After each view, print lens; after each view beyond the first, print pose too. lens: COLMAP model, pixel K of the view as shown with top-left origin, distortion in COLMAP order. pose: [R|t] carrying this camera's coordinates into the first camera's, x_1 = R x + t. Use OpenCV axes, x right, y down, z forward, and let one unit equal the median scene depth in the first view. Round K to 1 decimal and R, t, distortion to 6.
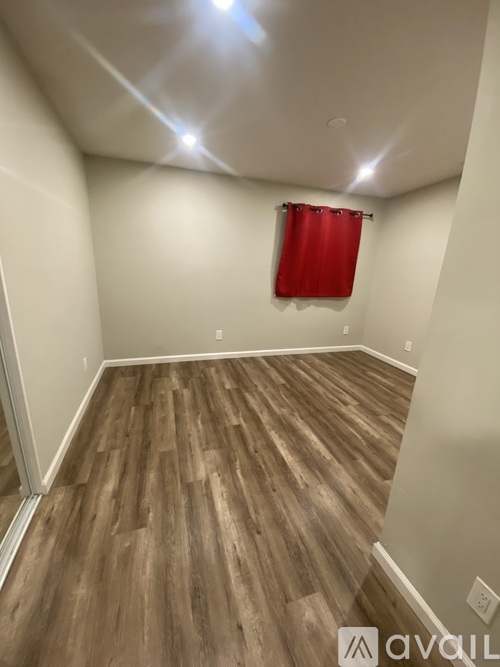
lens RADIAL K [[268.5, 0, 252.1], [0, 268.5, 331.6], [0, 0, 1]] dist [0.041641, -0.033838]
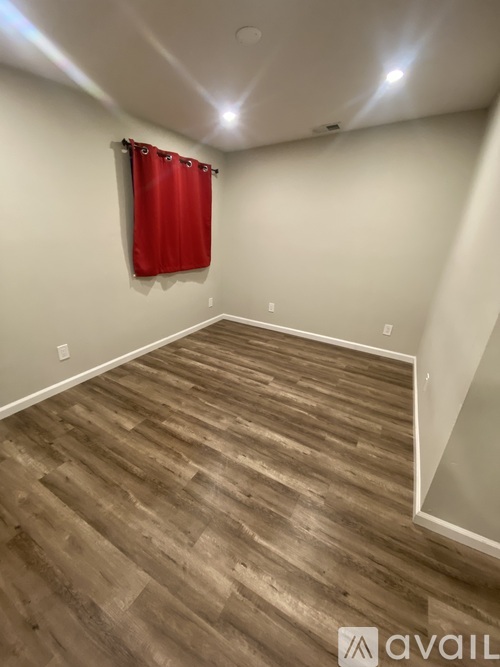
lens RADIAL K [[268.5, 0, 252.1], [0, 268.5, 331.6], [0, 0, 1]] dist [0.041641, -0.033838]
pose [[0.731332, -0.266636, 0.627741, -0.242969], [0.167457, 0.962438, 0.213710, -0.124038], [-0.661144, -0.051174, 0.748511, 0.308884]]
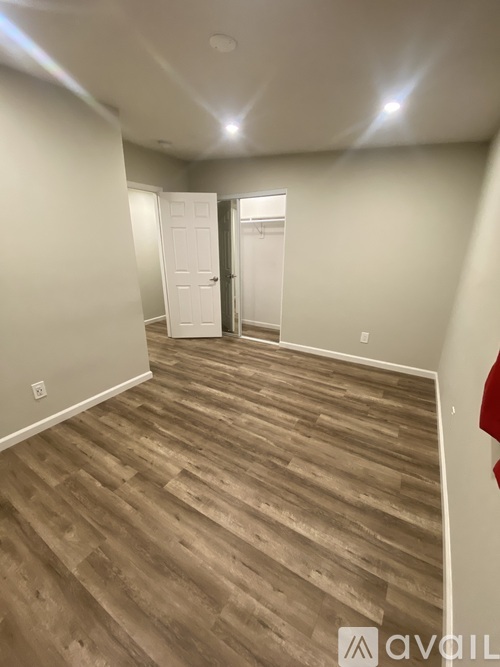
lens RADIAL K [[268.5, 0, 252.1], [0, 268.5, 331.6], [0, 0, 1]] dist [0.041641, -0.033838]
pose [[-0.758349, 0.150978, -0.634124, 0.569394], [-0.212862, 0.862121, 0.459823, -0.352201], [0.616115, 0.483687, -0.621651, 1.308250]]
